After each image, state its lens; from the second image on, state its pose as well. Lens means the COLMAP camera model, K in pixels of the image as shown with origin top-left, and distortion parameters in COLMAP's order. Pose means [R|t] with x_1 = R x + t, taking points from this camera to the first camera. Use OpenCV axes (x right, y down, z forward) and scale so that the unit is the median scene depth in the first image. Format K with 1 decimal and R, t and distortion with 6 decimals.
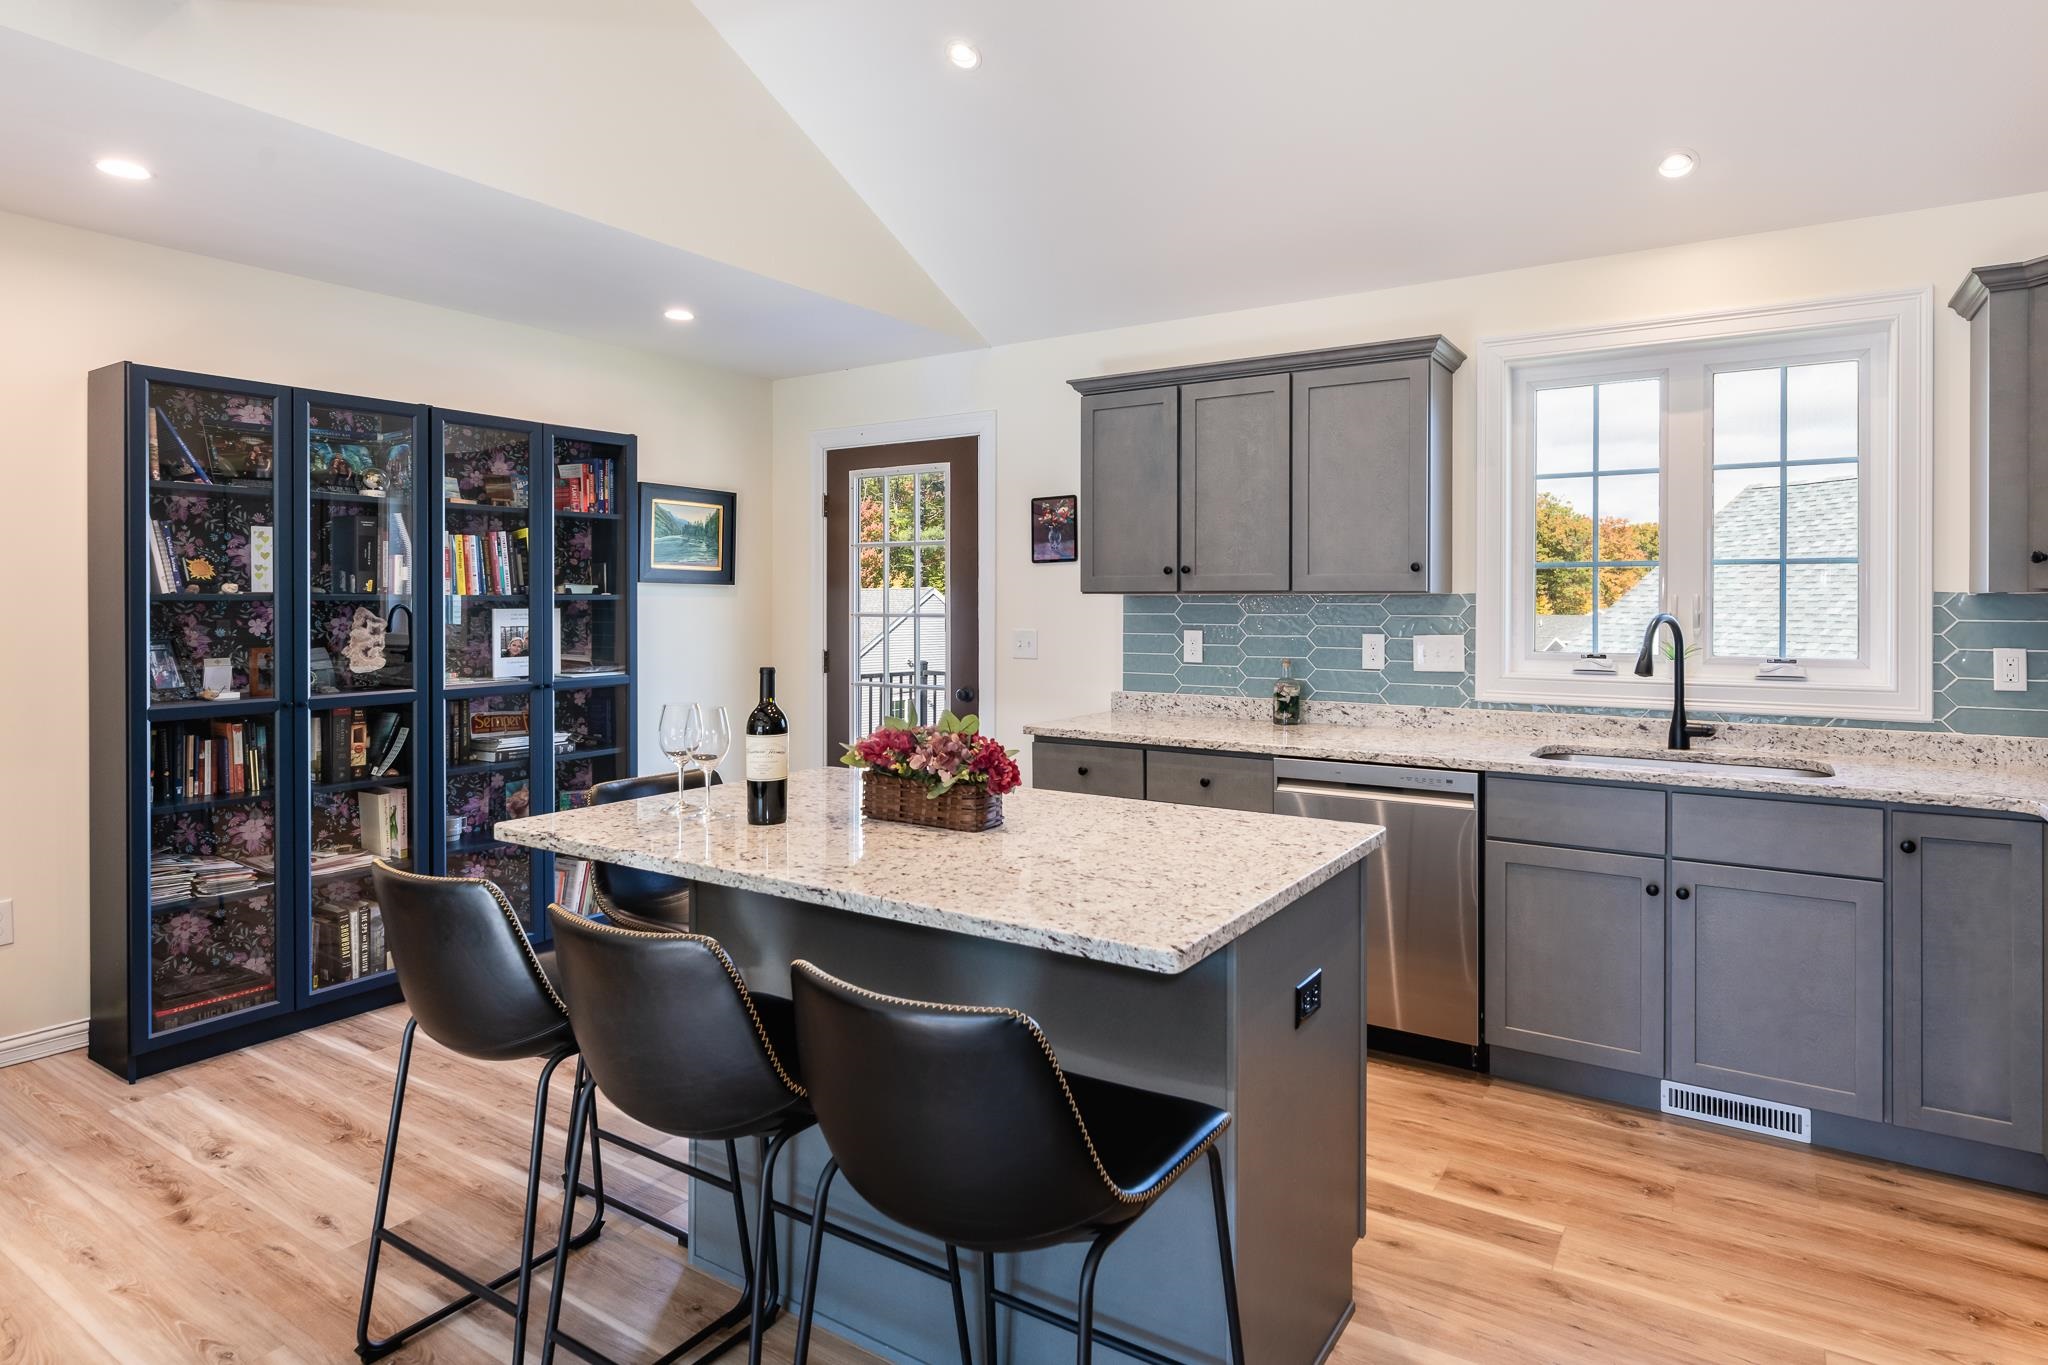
lens RADIAL K [[1092.6, 0, 1033.6], [0, 1092.6, 610.5], [0, 0, 1]] dist [-0.003545, -0.000976]
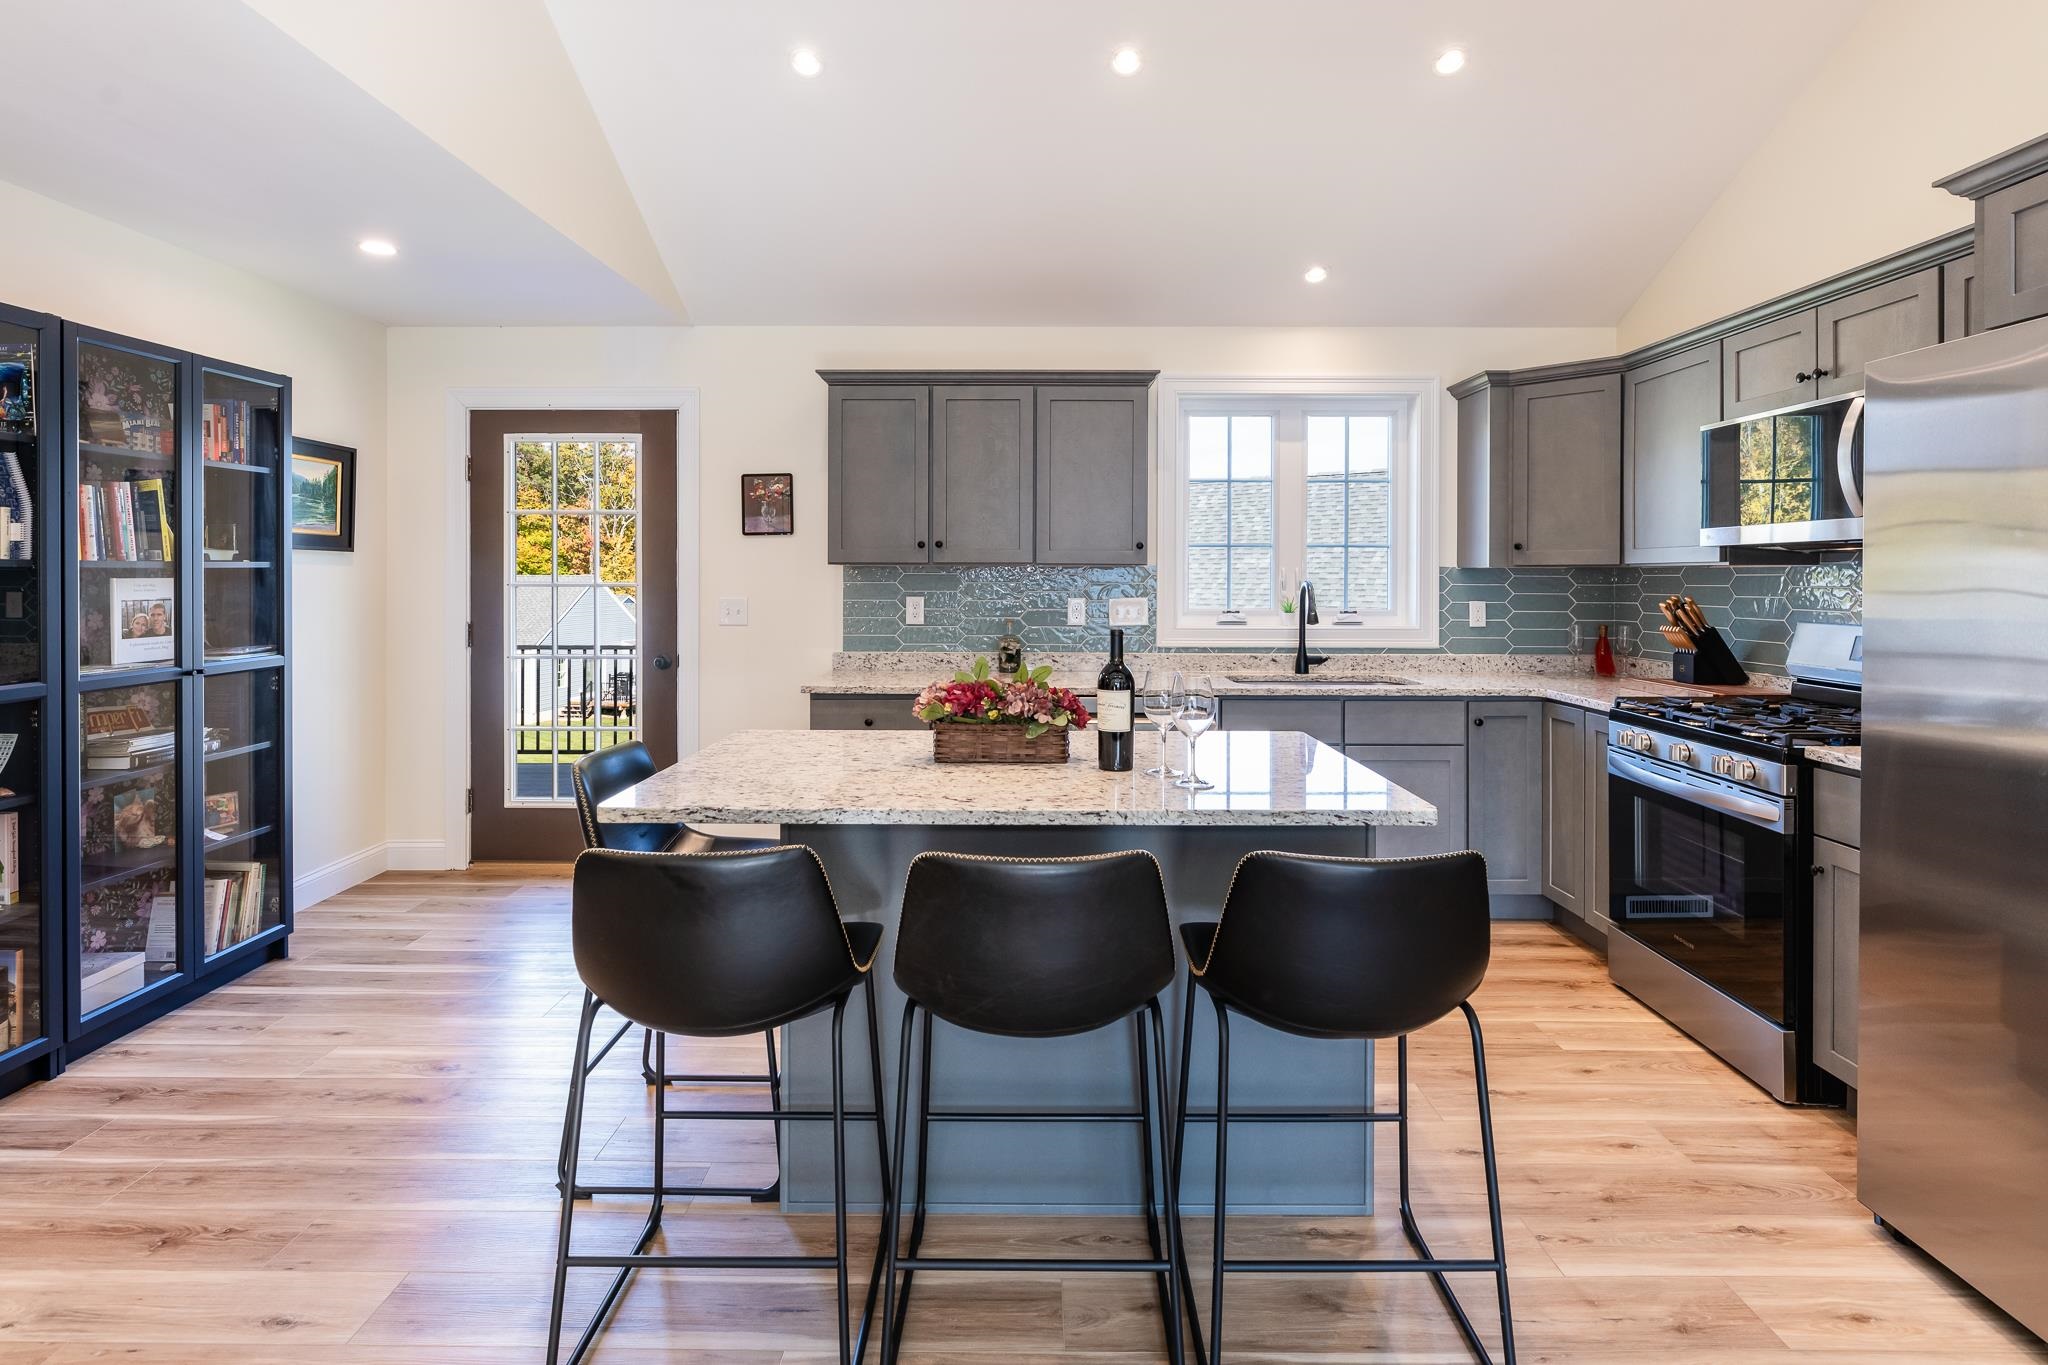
lens RADIAL K [[1009.3, 0, 953.9], [0, 1009.3, 587.5], [0, 0, 1]] dist [-0.004979, -0.000703]
pose [[0.860646, -0.004707, 0.509182, -0.390889], [0.001991, 0.999981, 0.005879, 0.002300], [-0.509200, -0.004046, 0.860639, 0.061236]]
